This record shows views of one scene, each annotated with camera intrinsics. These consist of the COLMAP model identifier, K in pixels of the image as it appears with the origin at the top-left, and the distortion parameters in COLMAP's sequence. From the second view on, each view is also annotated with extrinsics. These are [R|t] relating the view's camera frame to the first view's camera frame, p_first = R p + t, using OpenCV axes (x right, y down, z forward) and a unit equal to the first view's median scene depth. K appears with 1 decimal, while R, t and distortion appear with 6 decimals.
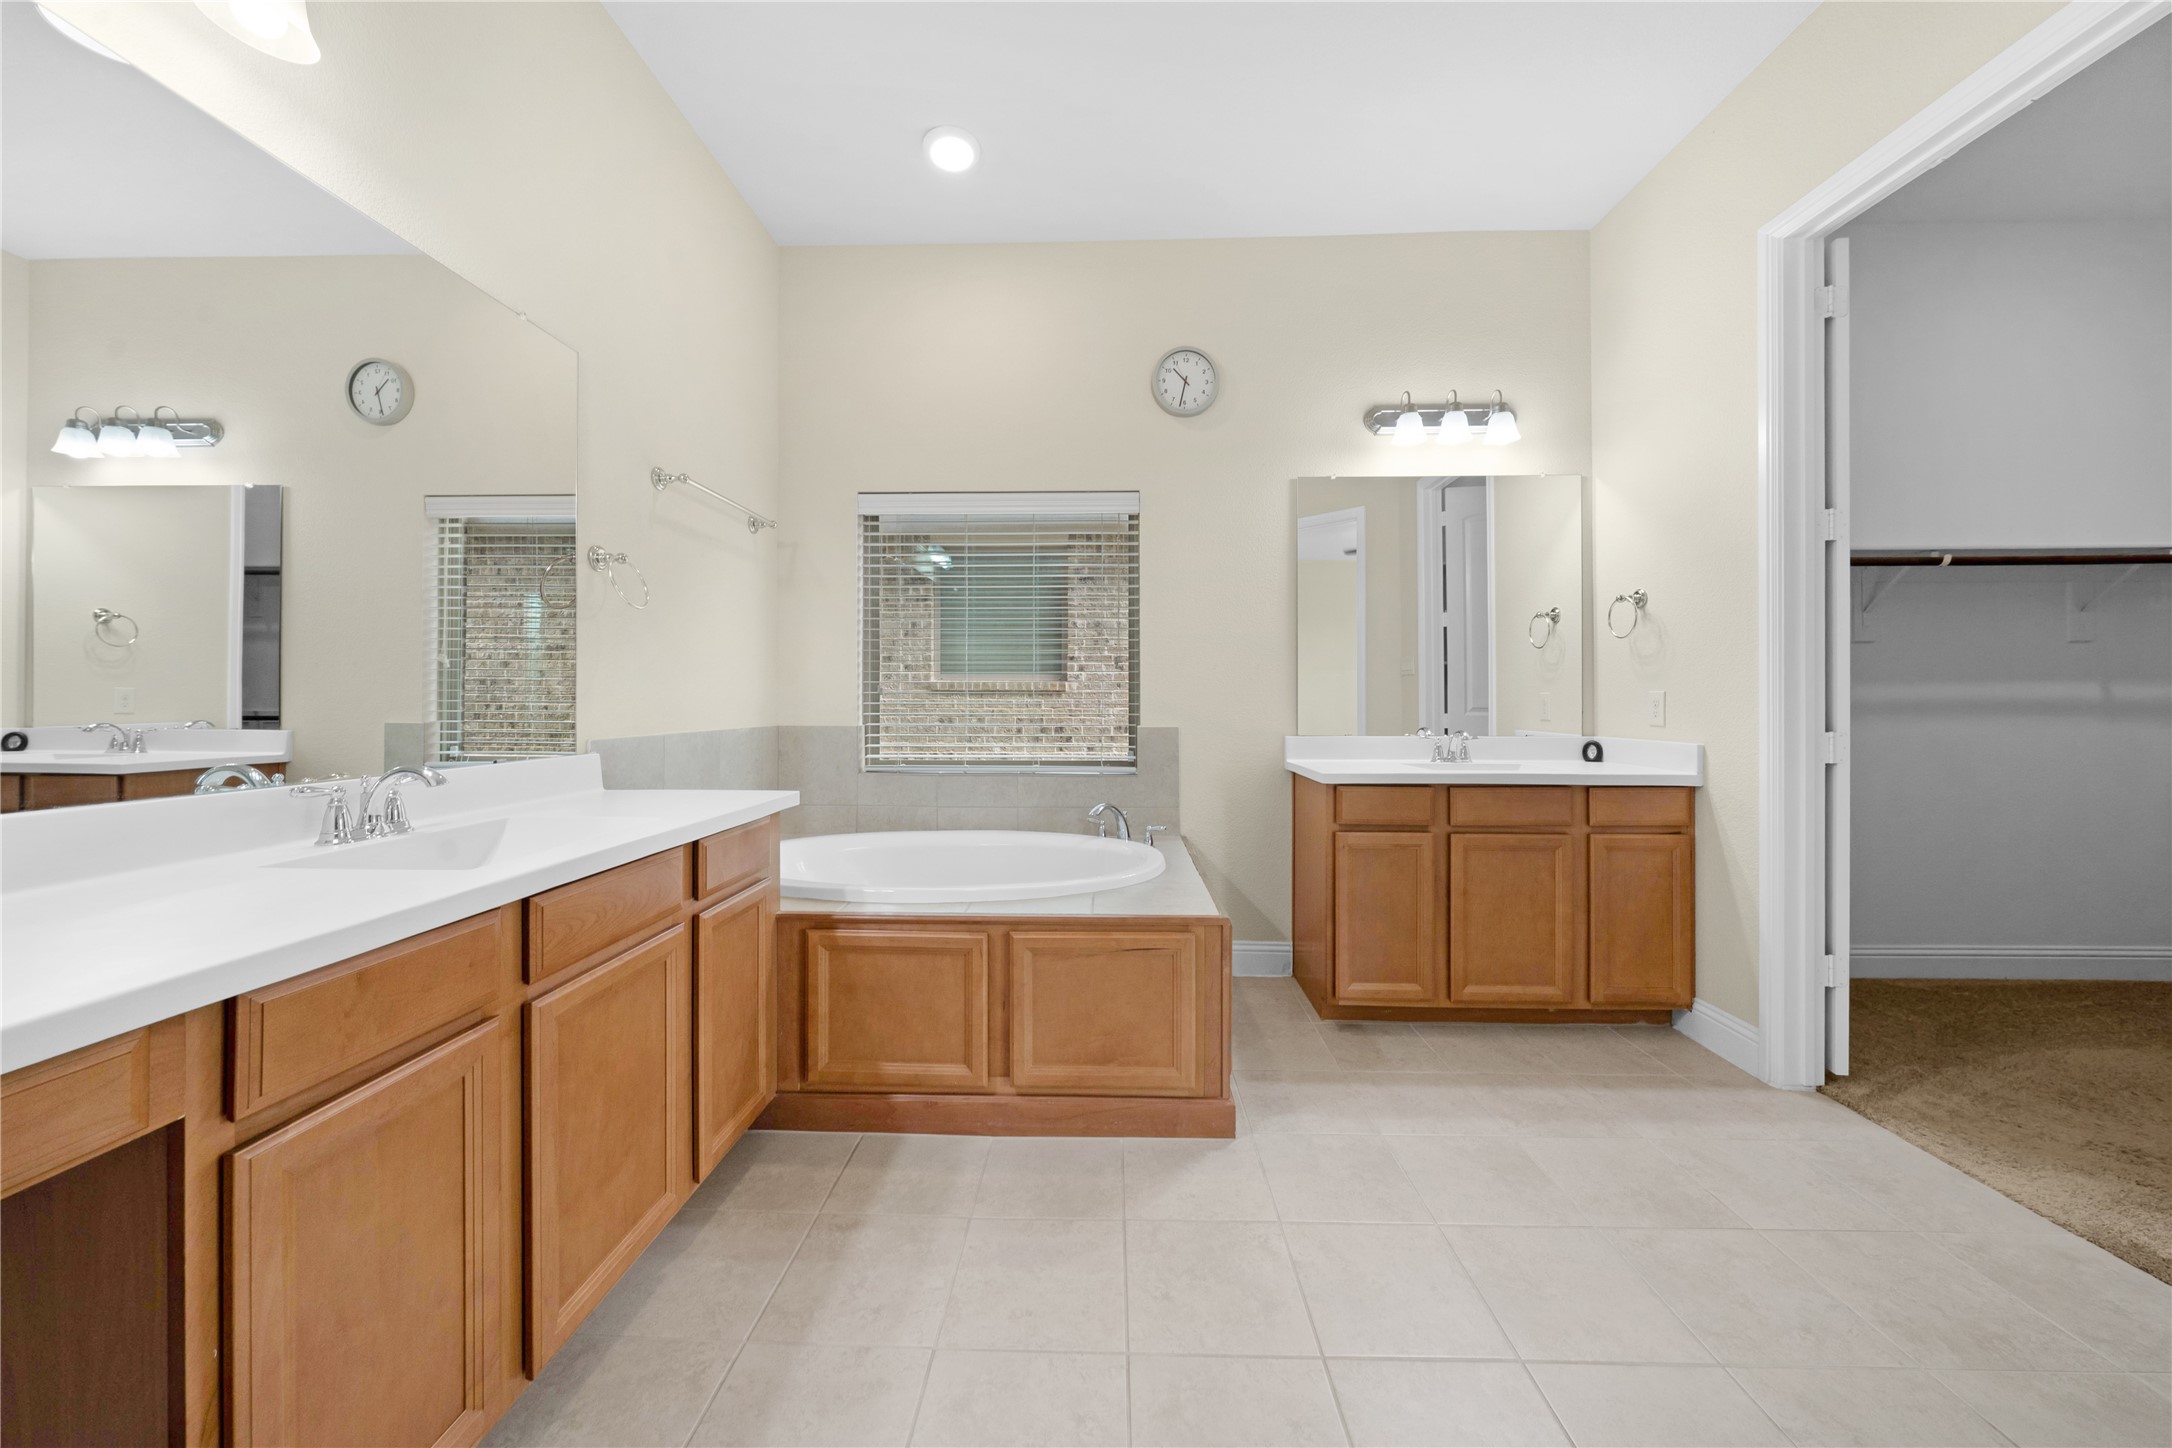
lens RADIAL K [[755.4, 0, 1087.5], [0, 755.4, 702.5], [0, 0, 1]] dist [-0.002019, -0.000094]
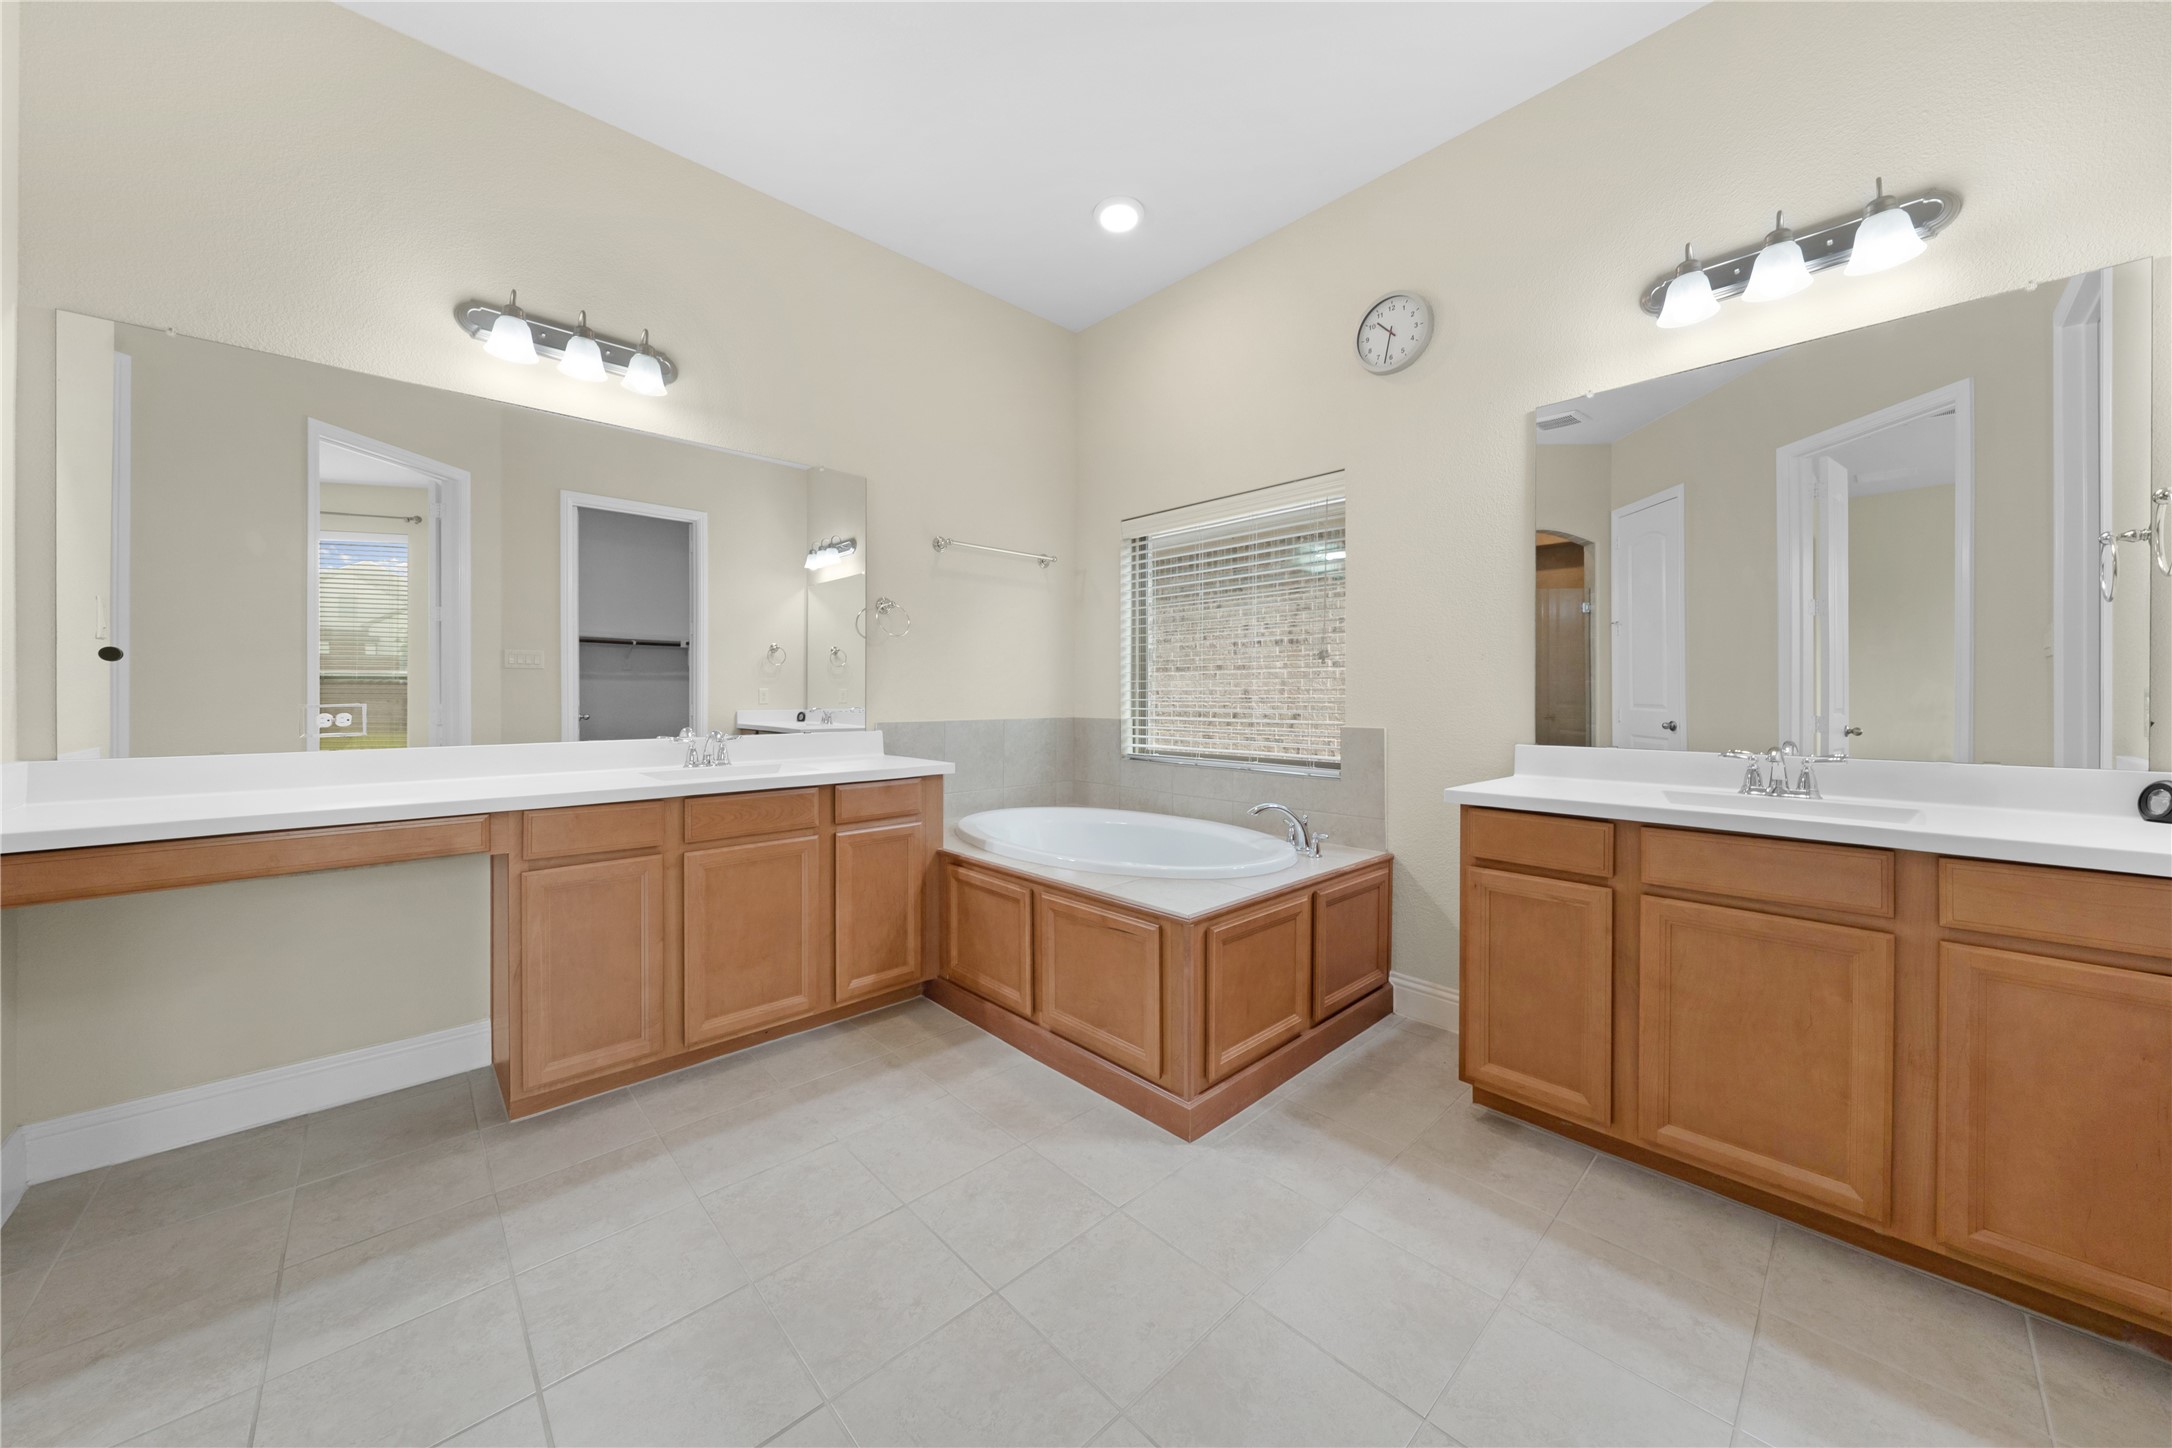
lens RADIAL K [[755.4, 0, 1089.0], [0, 755.4, 705.7], [0, 0, 1]] dist [-0.002019, -0.000094]
pose [[0.706233, 0.010382, -0.707903, 0.614713], [-0.005572, 0.999943, 0.009106, -0.000219], [0.707958, -0.002487, 0.706251, 0.165469]]
